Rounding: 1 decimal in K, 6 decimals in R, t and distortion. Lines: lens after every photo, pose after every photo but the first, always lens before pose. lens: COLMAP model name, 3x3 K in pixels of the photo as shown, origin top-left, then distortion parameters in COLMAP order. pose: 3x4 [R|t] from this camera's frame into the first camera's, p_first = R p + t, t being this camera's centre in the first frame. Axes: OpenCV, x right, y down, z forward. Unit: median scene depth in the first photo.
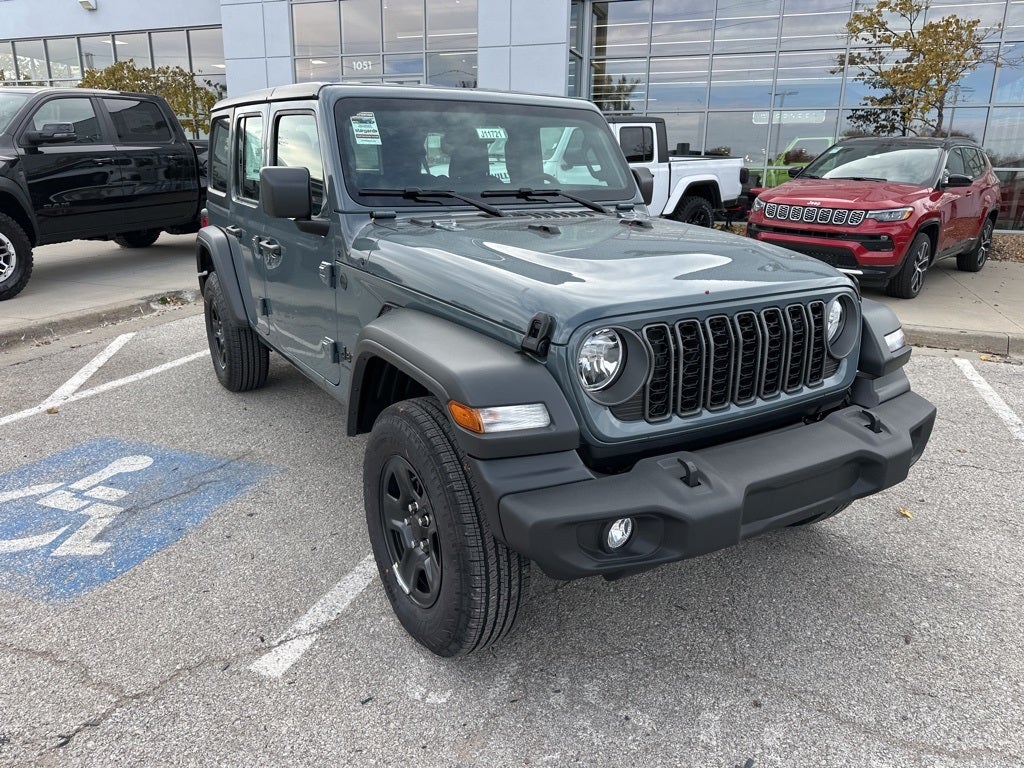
lens RADIAL K [[722.2, 0, 508.2], [0, 722.2, 391.1], [0, 0, 1]] dist [0.038275, -0.044459]
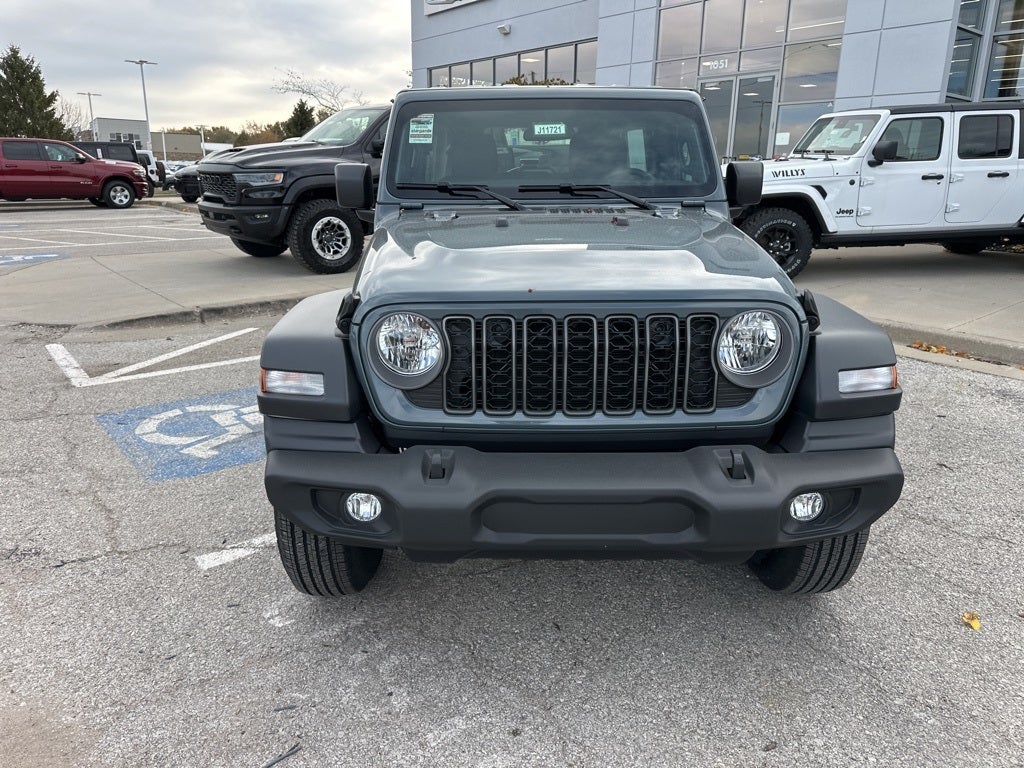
lens RADIAL K [[722.2, 0, 502.8], [0, 722.2, 387.9], [0, 0, 1]] dist [0.038275, -0.044459]
pose [[0.854464, 0.145449, -0.498734, 0.473949], [-0.148816, 0.988305, 0.033264, -0.022699], [0.497739, 0.045797, 0.866117, 0.106934]]
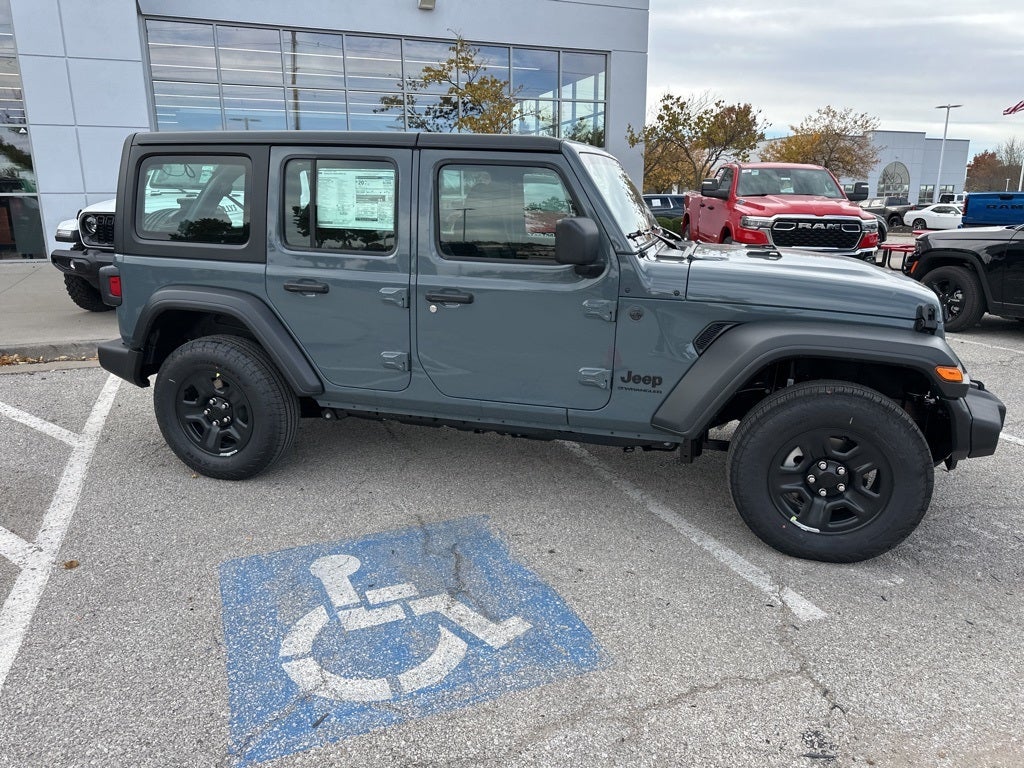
lens RADIAL K [[722.2, 0, 509.8], [0, 722.2, 385.6], [0, 0, 1]] dist [0.038275, -0.044459]
pose [[0.737881, -0.183927, 0.649386, -0.998652], [0.206554, 0.977526, 0.042165, -0.113054], [-0.642547, 0.103021, 0.759289, 0.235596]]
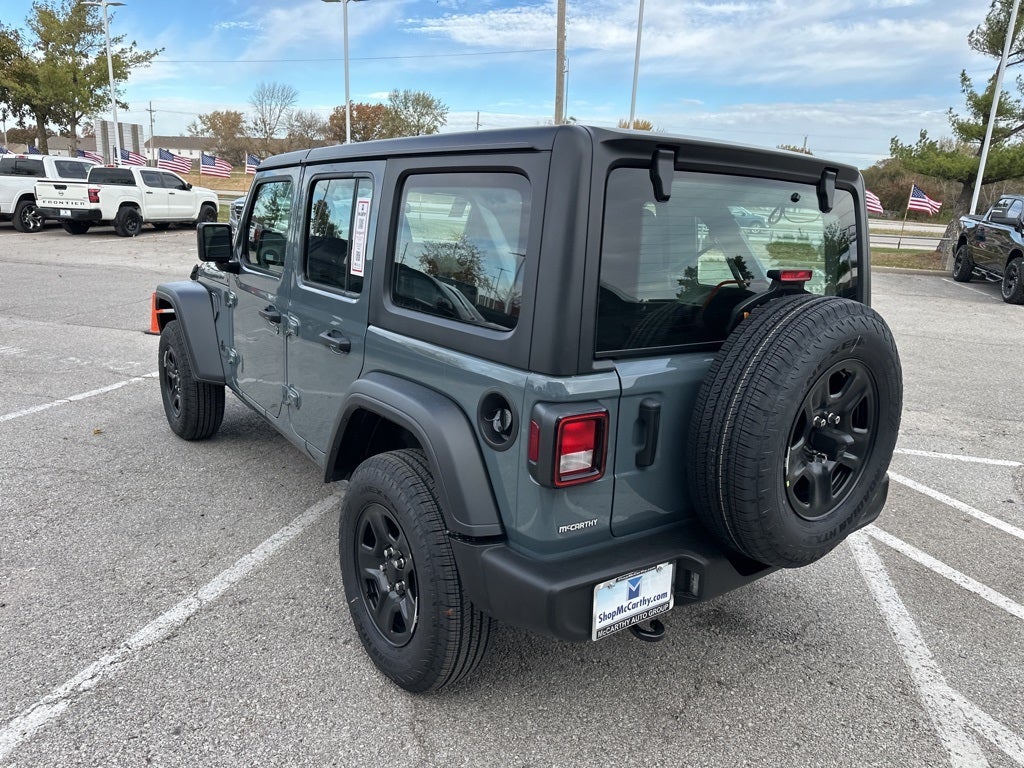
lens RADIAL K [[722.2, 0, 506.4], [0, 722.2, 382.6], [0, 0, 1]] dist [0.038275, -0.044459]
pose [[-0.994401, -0.036992, -0.098988, -0.149993], [-0.083263, 0.851088, 0.518379, -0.780518], [0.065072, 0.523718, -0.849403, 2.303470]]
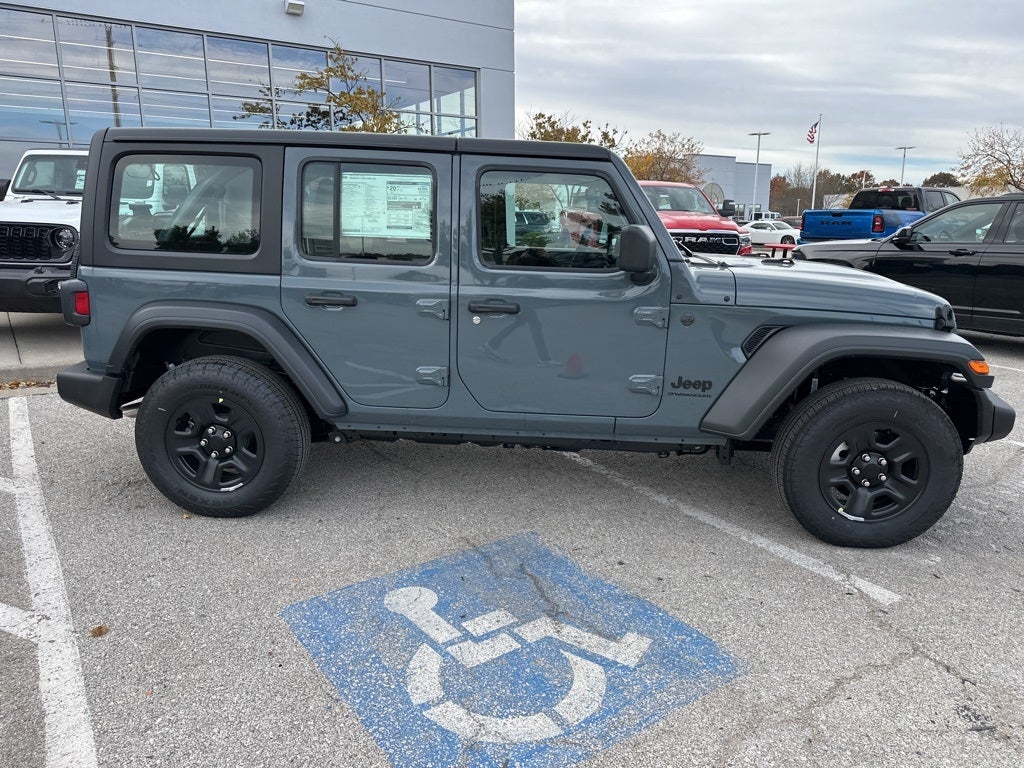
lens RADIAL K [[722.2, 0, 508.8], [0, 722.2, 382.1], [0, 0, 1]] dist [0.038275, -0.044459]
pose [[0.572902, -0.195285, 0.796020, -1.173767], [0.237203, 0.969144, 0.067040, -0.175446], [-0.784550, 0.150410, 0.601546, 0.471214]]
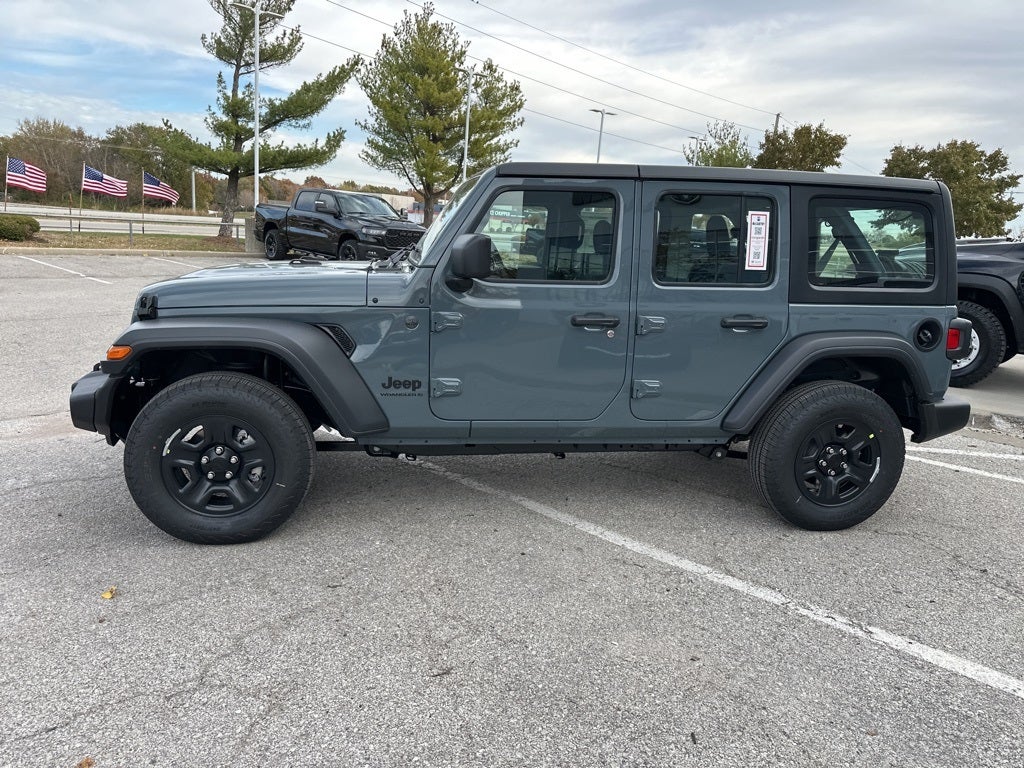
lens RADIAL K [[722.2, 0, 506.2], [0, 722.2, 390.9], [0, 0, 1]] dist [0.038275, -0.044459]
pose [[-0.373115, 0.167864, -0.912473, 1.133321], [-0.332021, 0.894204, 0.300268, -0.478396], [0.866341, 0.414995, -0.277907, 1.569498]]
